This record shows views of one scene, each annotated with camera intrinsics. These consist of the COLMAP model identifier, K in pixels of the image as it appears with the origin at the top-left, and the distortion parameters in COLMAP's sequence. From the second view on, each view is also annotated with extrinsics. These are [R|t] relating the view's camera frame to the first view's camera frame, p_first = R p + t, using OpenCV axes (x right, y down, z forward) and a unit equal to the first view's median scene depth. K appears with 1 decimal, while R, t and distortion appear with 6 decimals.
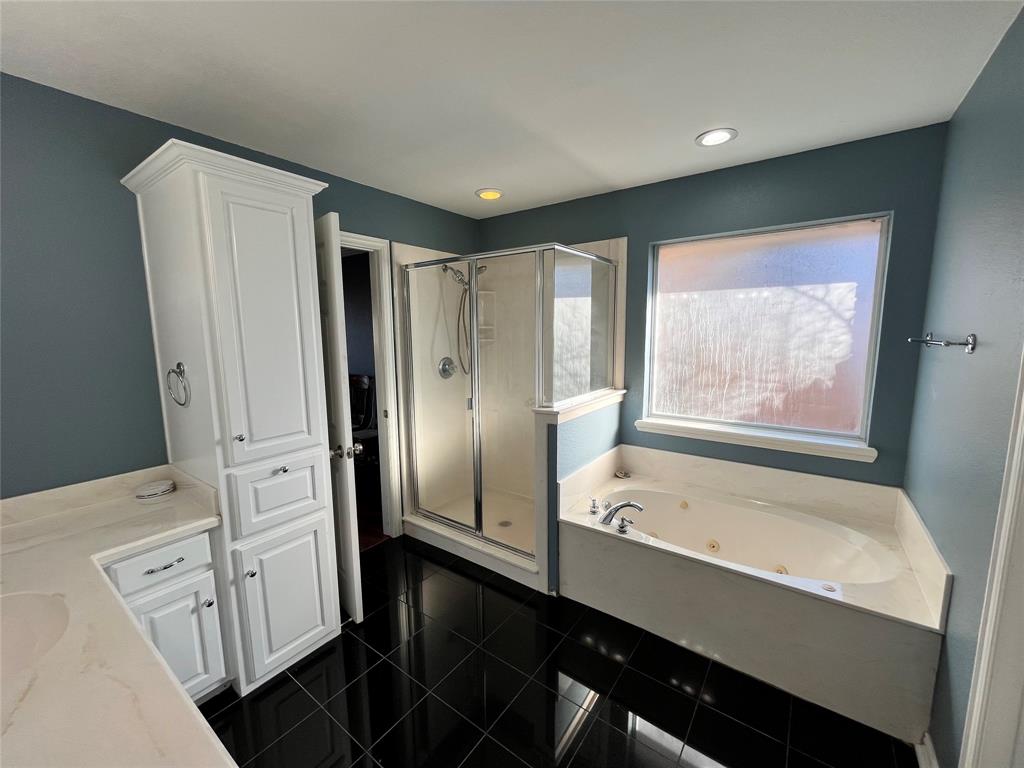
lens RADIAL K [[413.7, 0, 512.0], [0, 413.7, 384.0], [0, 0, 1]] dist [-0.002638, 0.000043]
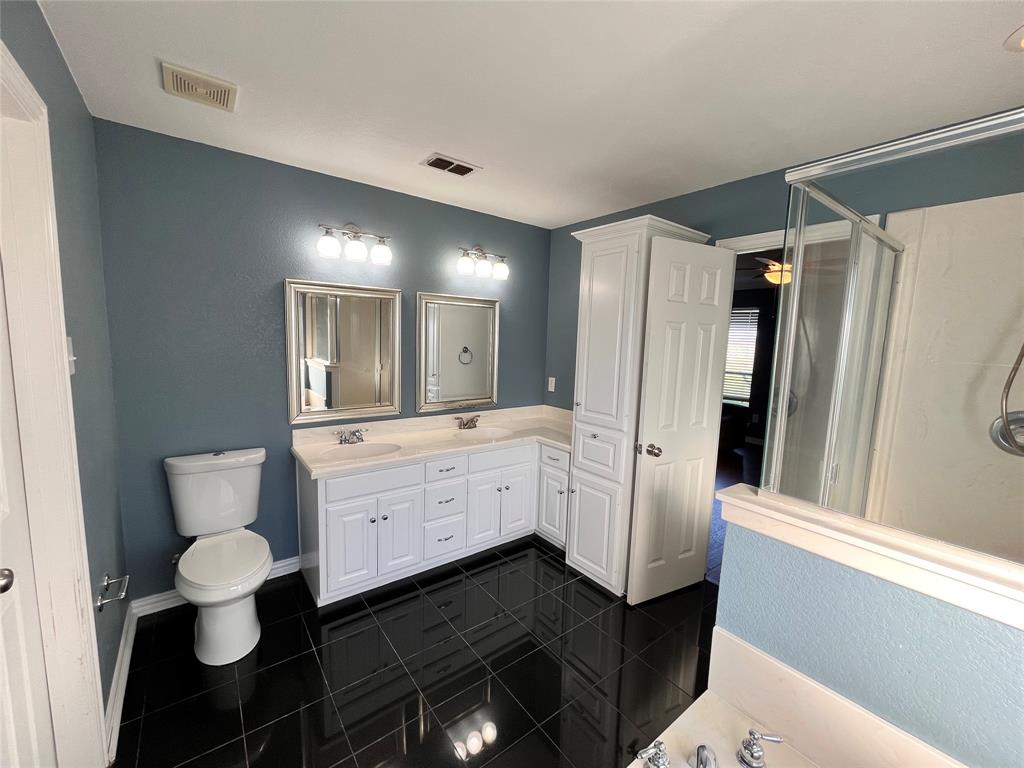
lens RADIAL K [[413.7, 0, 512.0], [0, 413.7, 384.0], [0, 0, 1]] dist [-0.002638, 0.000043]
pose [[-0.281460, 0.111135, -0.953115, 0.866845], [-0.157181, 0.974515, 0.160046, -0.149987], [0.946612, 0.194859, -0.256819, 1.069505]]
